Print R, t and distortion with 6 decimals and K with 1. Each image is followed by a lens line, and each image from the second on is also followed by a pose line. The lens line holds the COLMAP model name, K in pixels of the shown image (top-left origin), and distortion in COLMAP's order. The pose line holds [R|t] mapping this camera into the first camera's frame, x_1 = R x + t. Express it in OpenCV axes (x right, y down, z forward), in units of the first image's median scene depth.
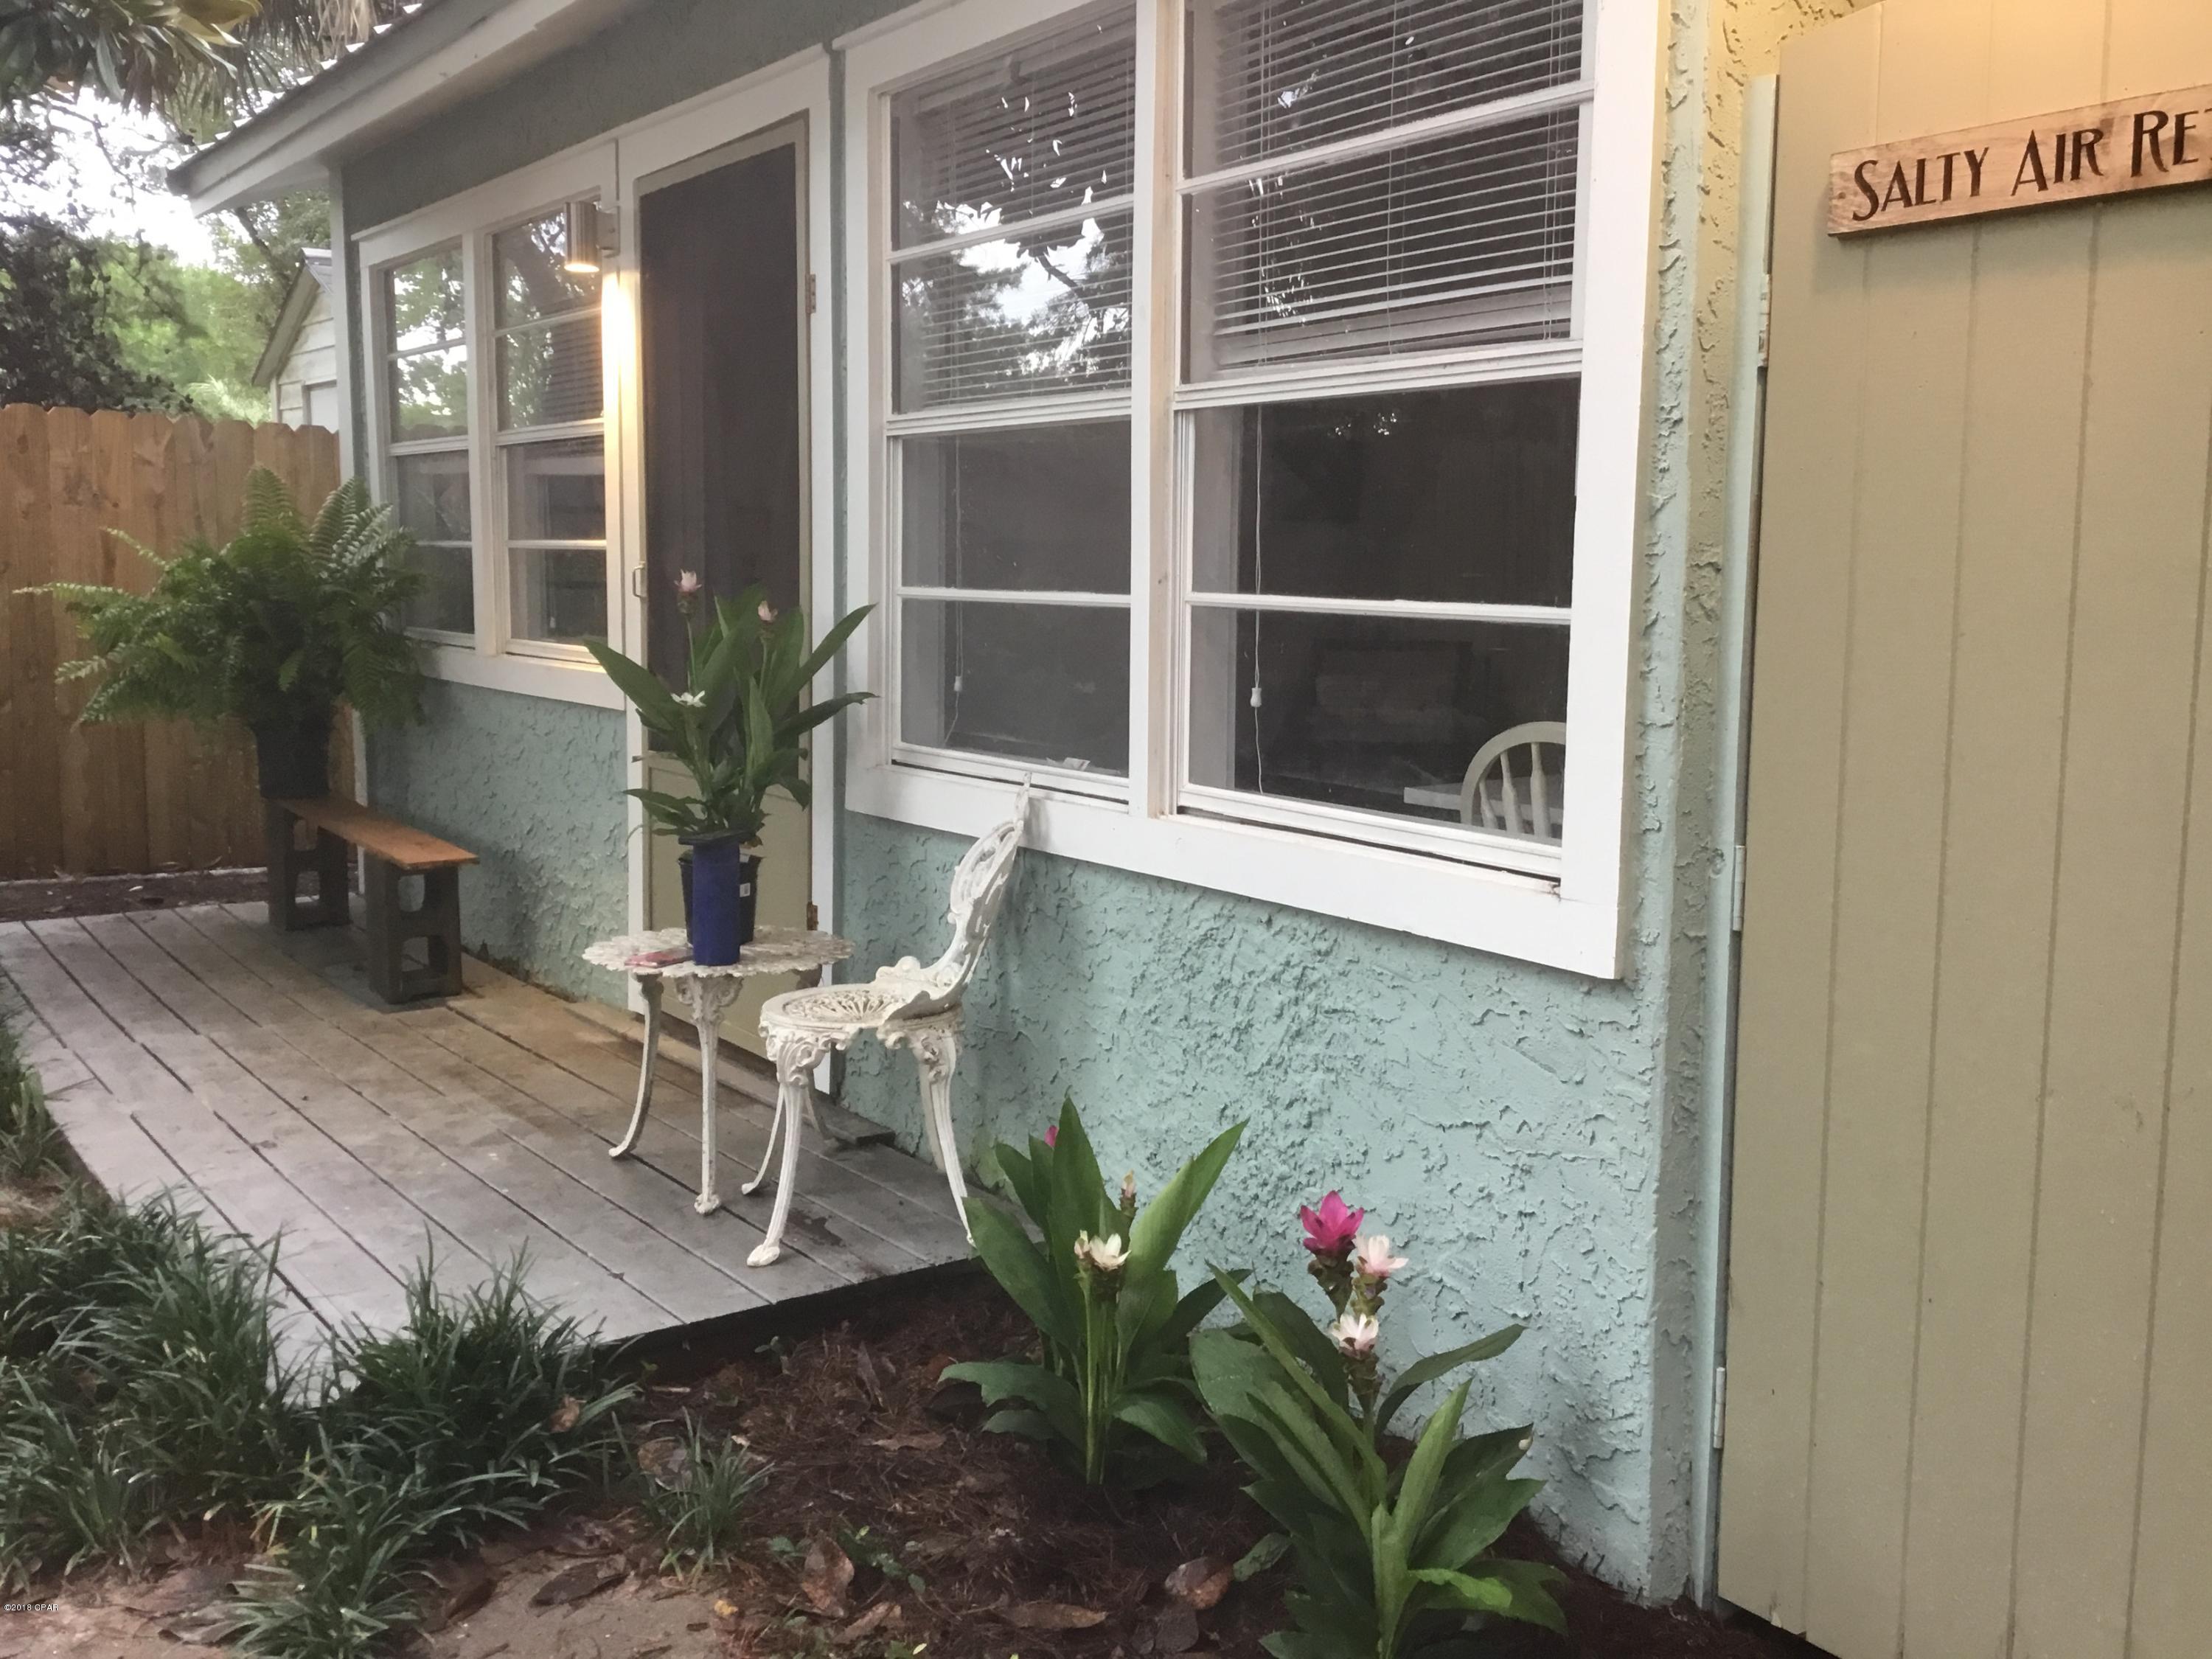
lens RADIAL K [[1990.1, 0, 1108.0], [0, 1990.1, 818.9], [0, 0, 1]] dist [0.082494, -0.125293]
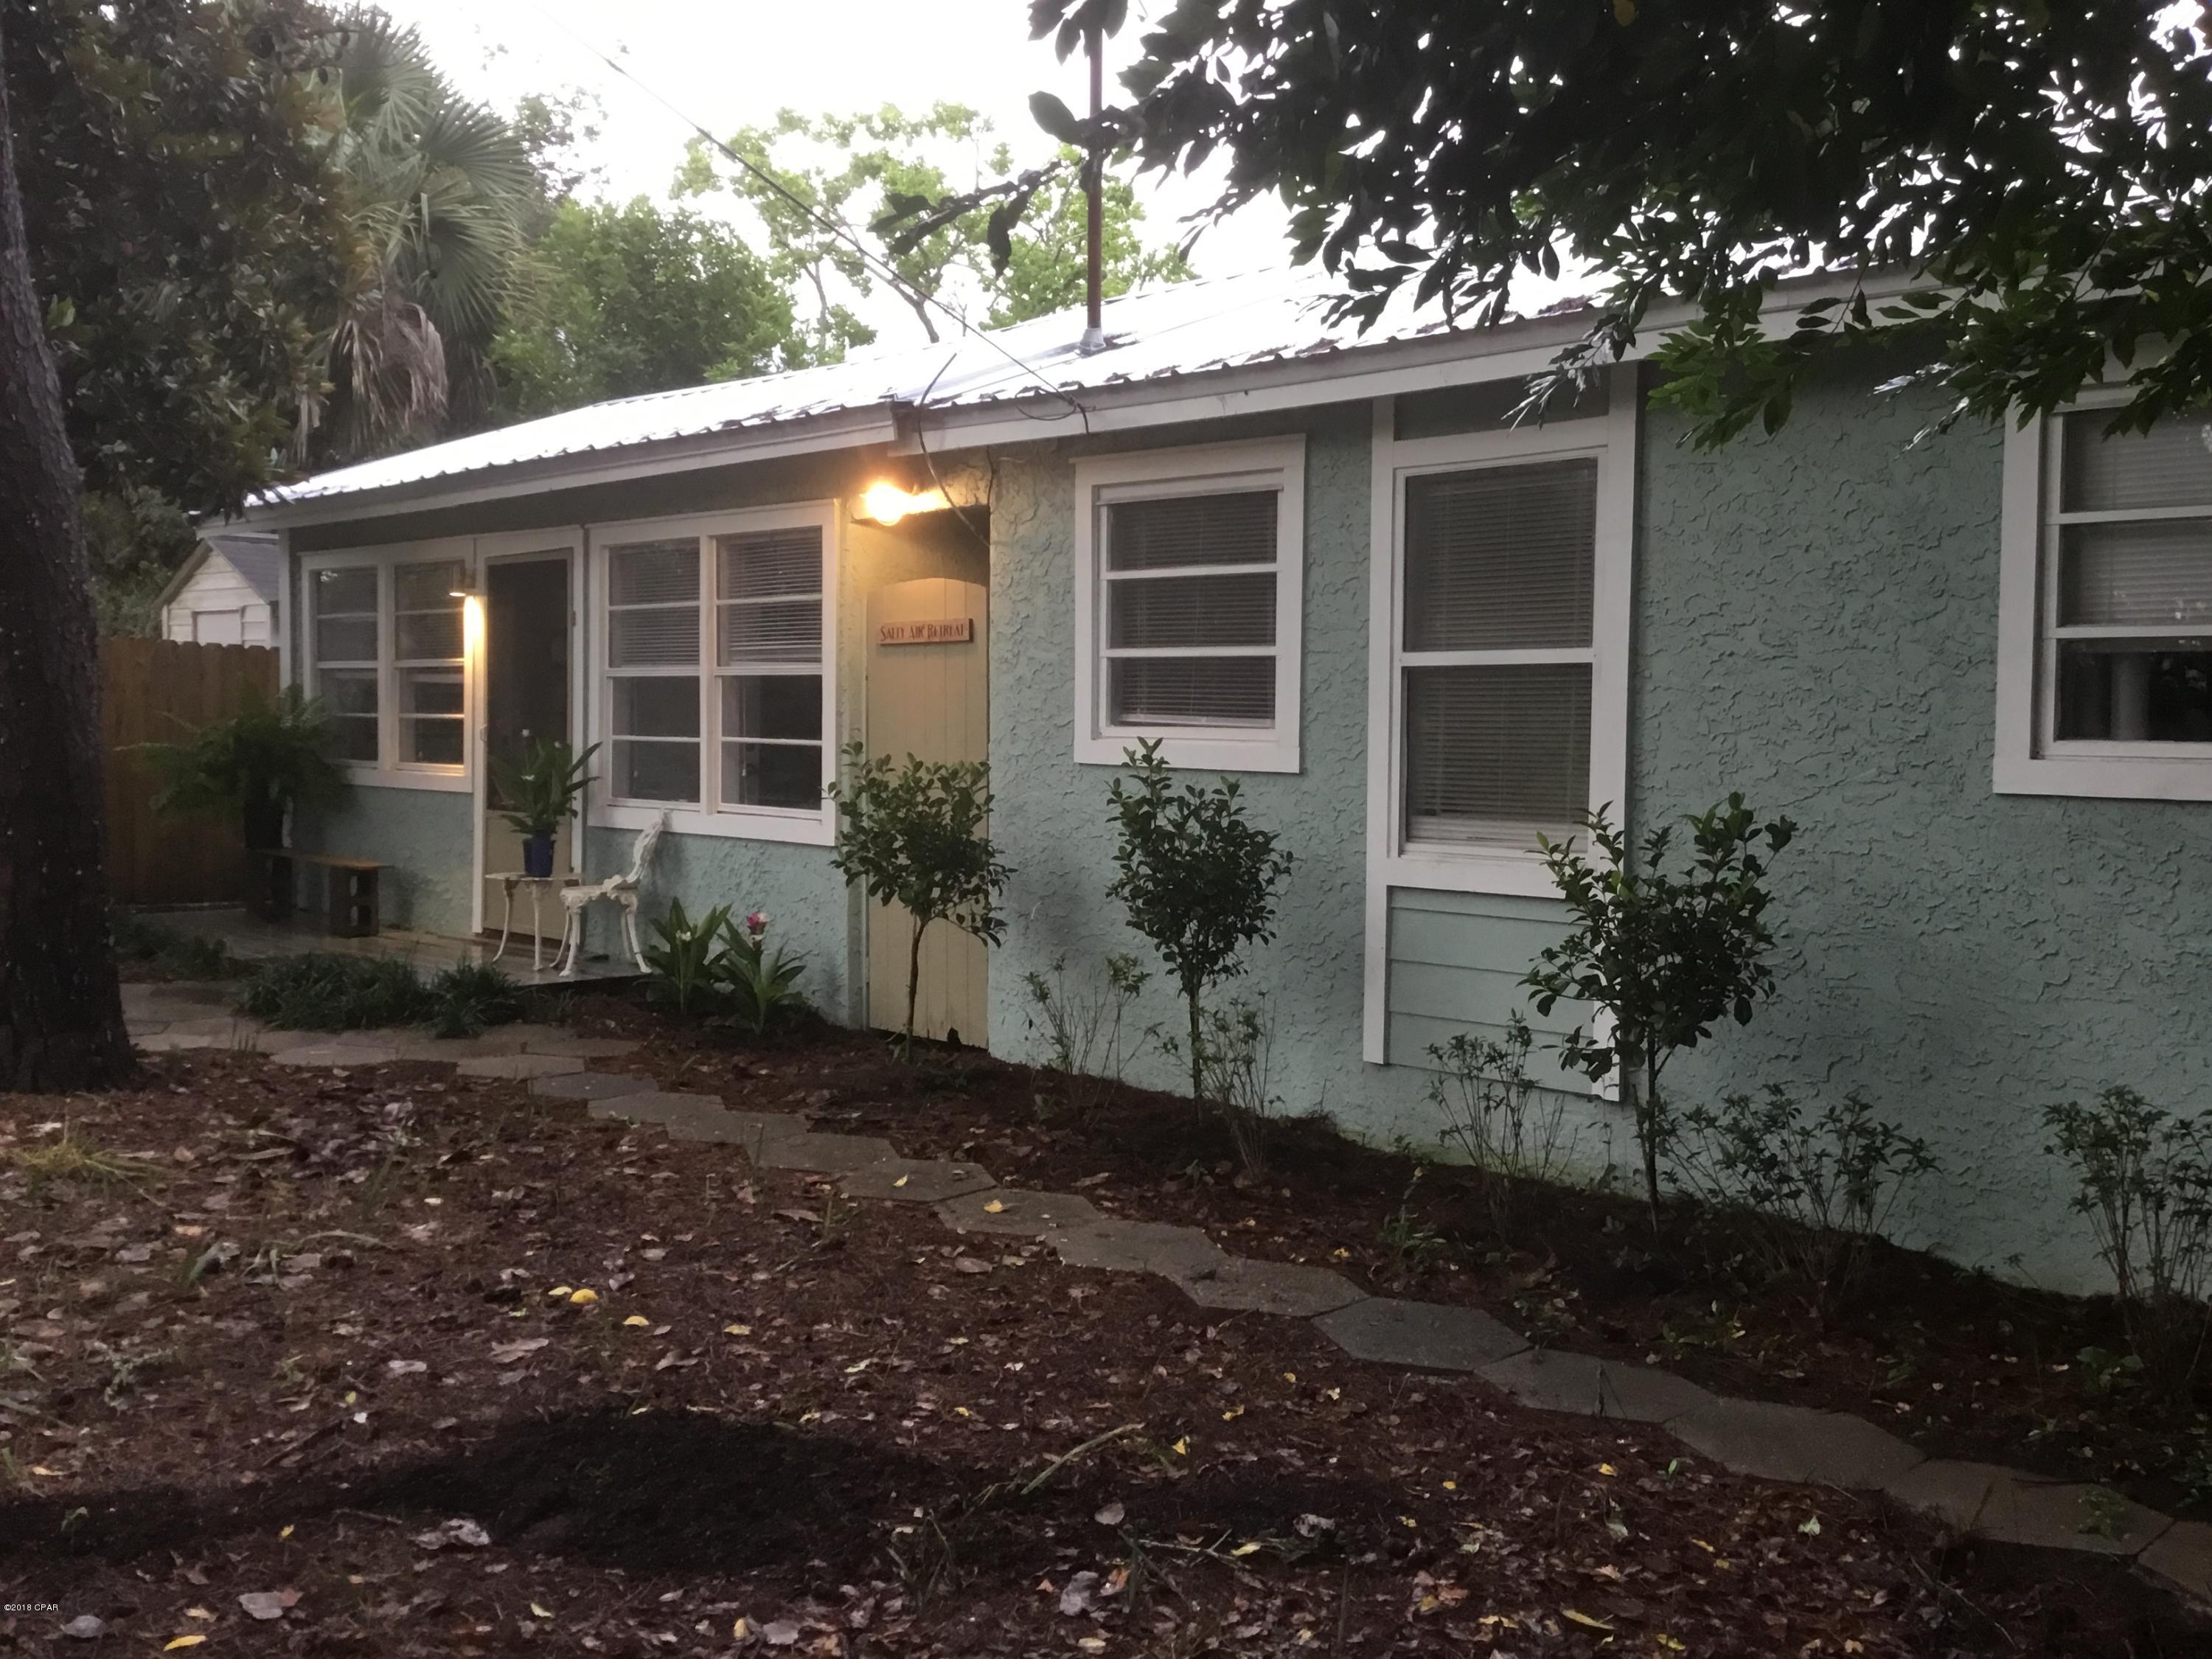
lens RADIAL K [[1990.1, 0, 1104.2], [0, 1990.1, 838.1], [0, 0, 1]] dist [0.082494, -0.125293]
pose [[0.985196, -0.003424, 0.171399, 0.091057], [0.015823, 0.997349, -0.071027, 0.245060], [-0.170701, 0.072688, 0.982638, -1.912238]]
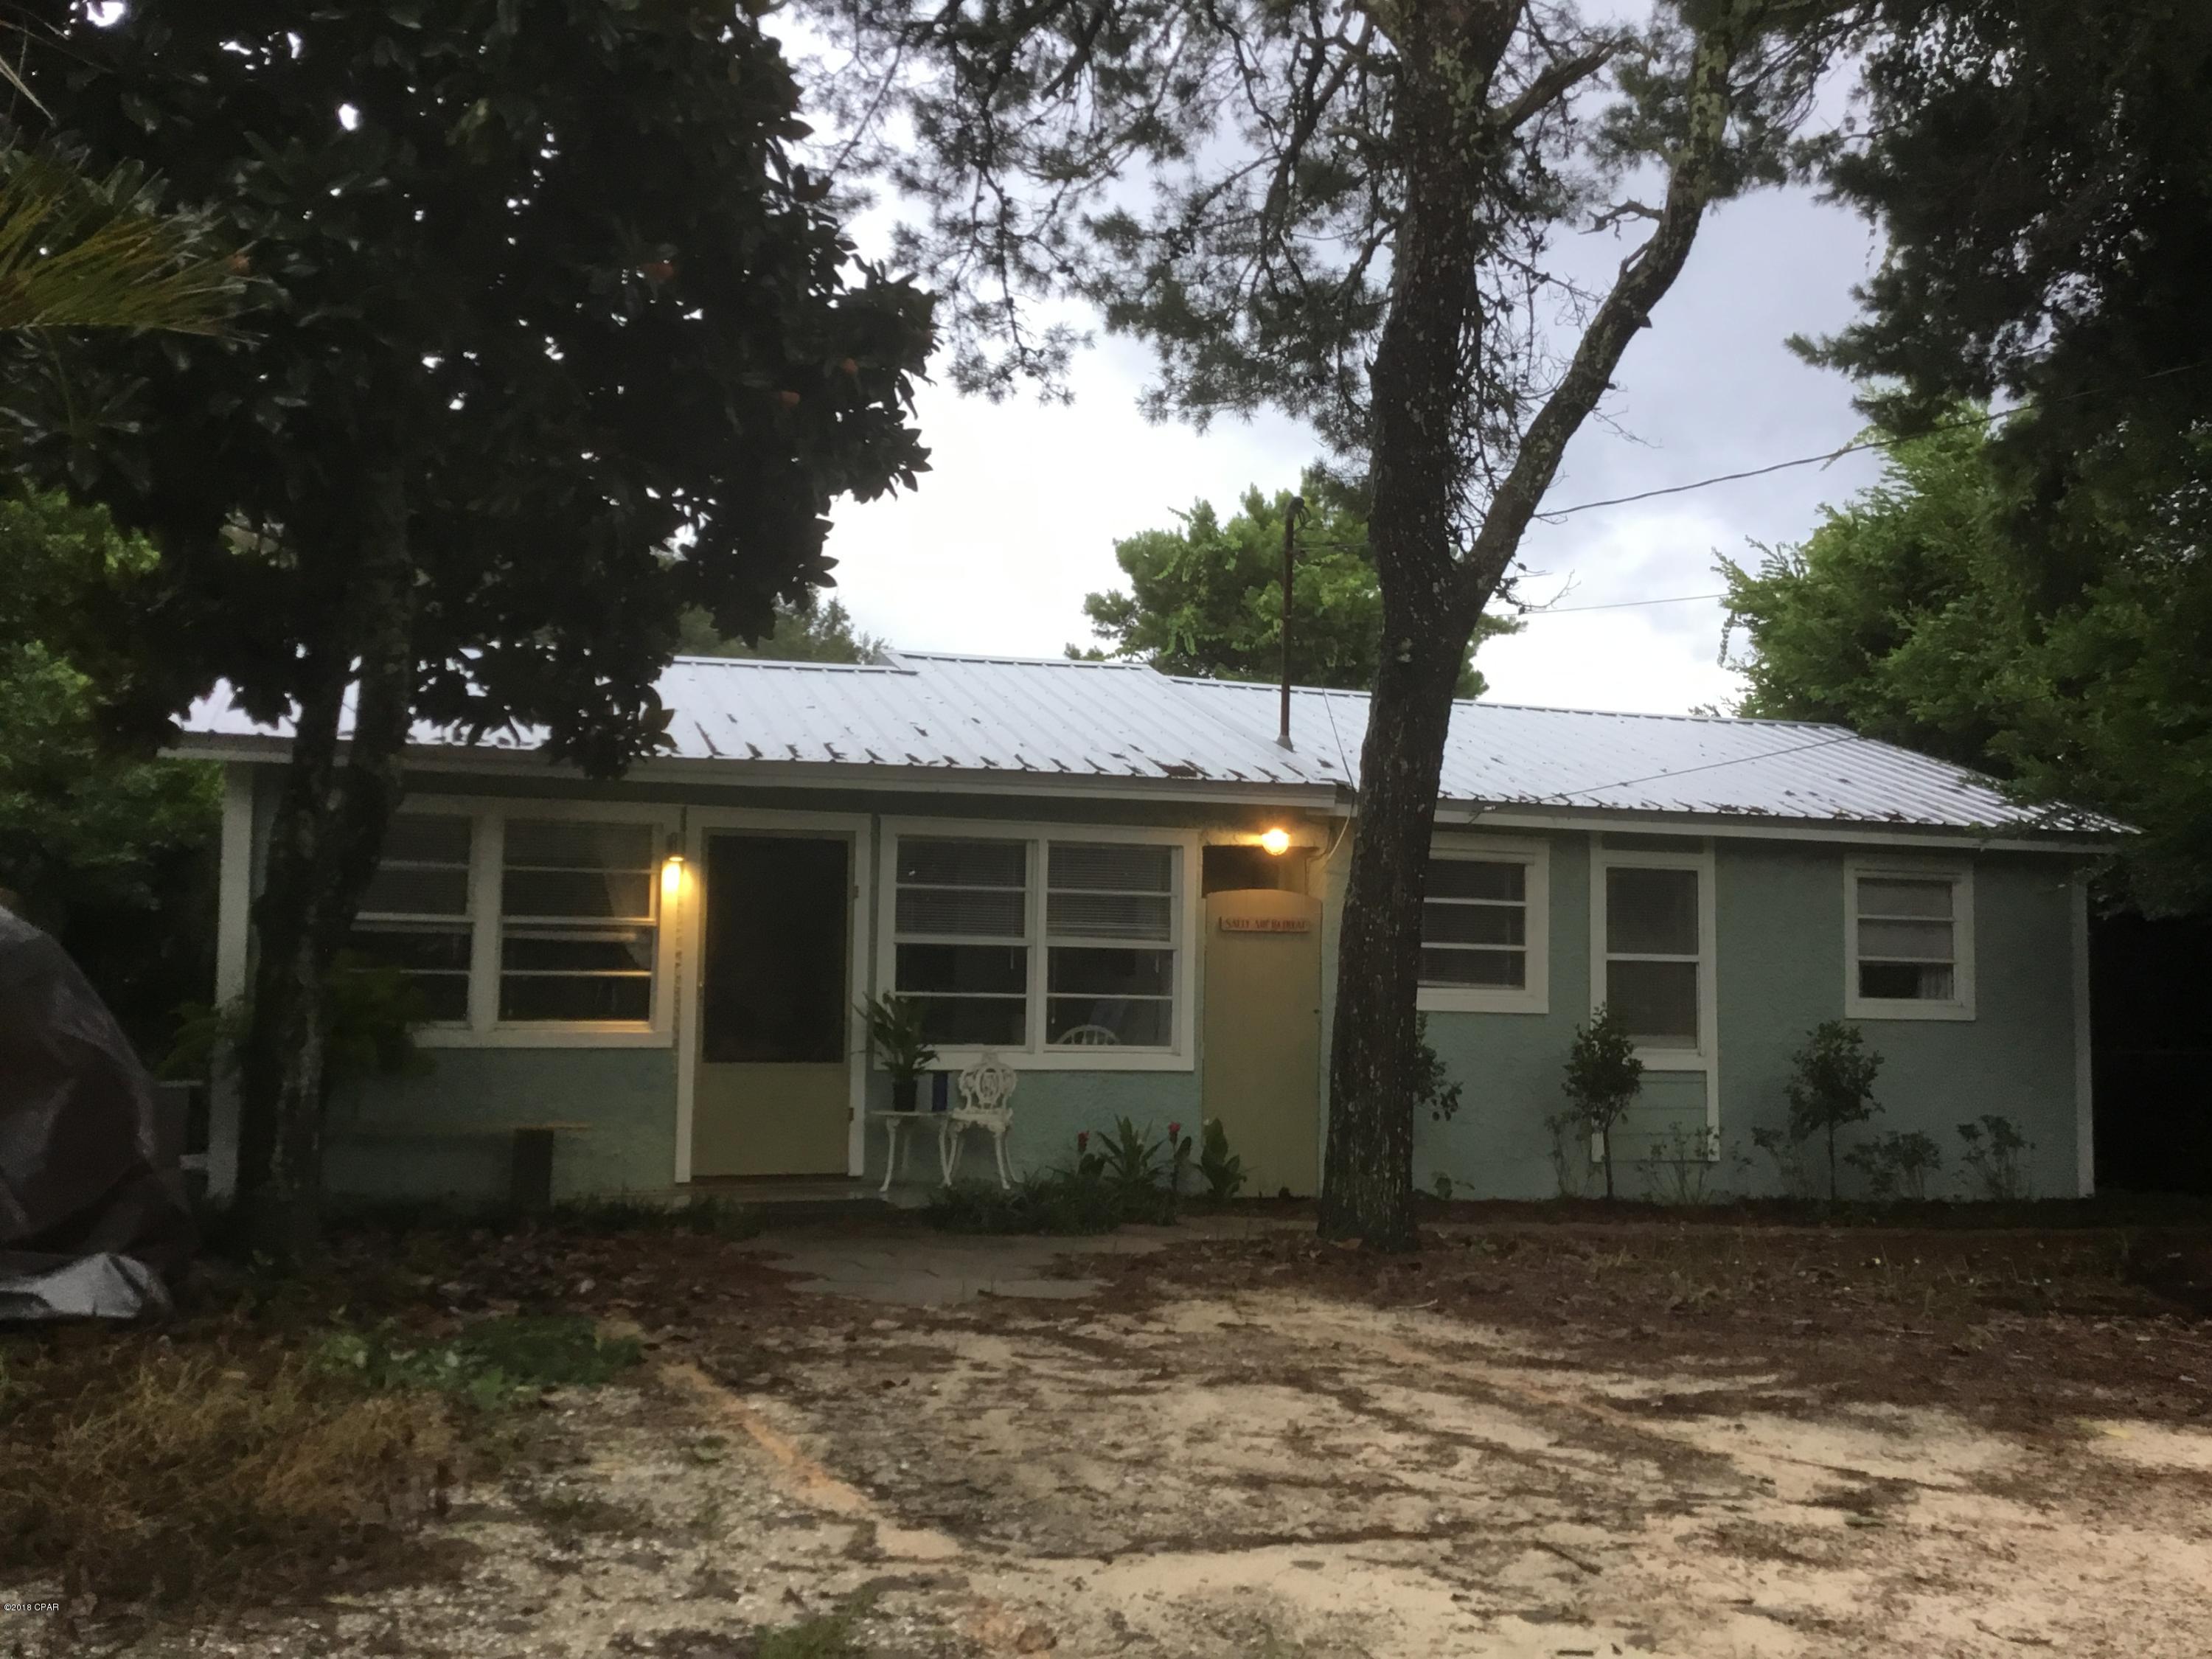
lens RADIAL K [[1990.1, 0, 1123.2], [0, 1990.1, 823.5], [0, 0, 1]] dist [0.082494, -0.125293]
pose [[0.292973, 0.076751, 0.953035, -3.488876], [0.110316, 0.987403, -0.113431, 0.012091], [-0.949735, 0.138368, 0.280816, -0.238890]]
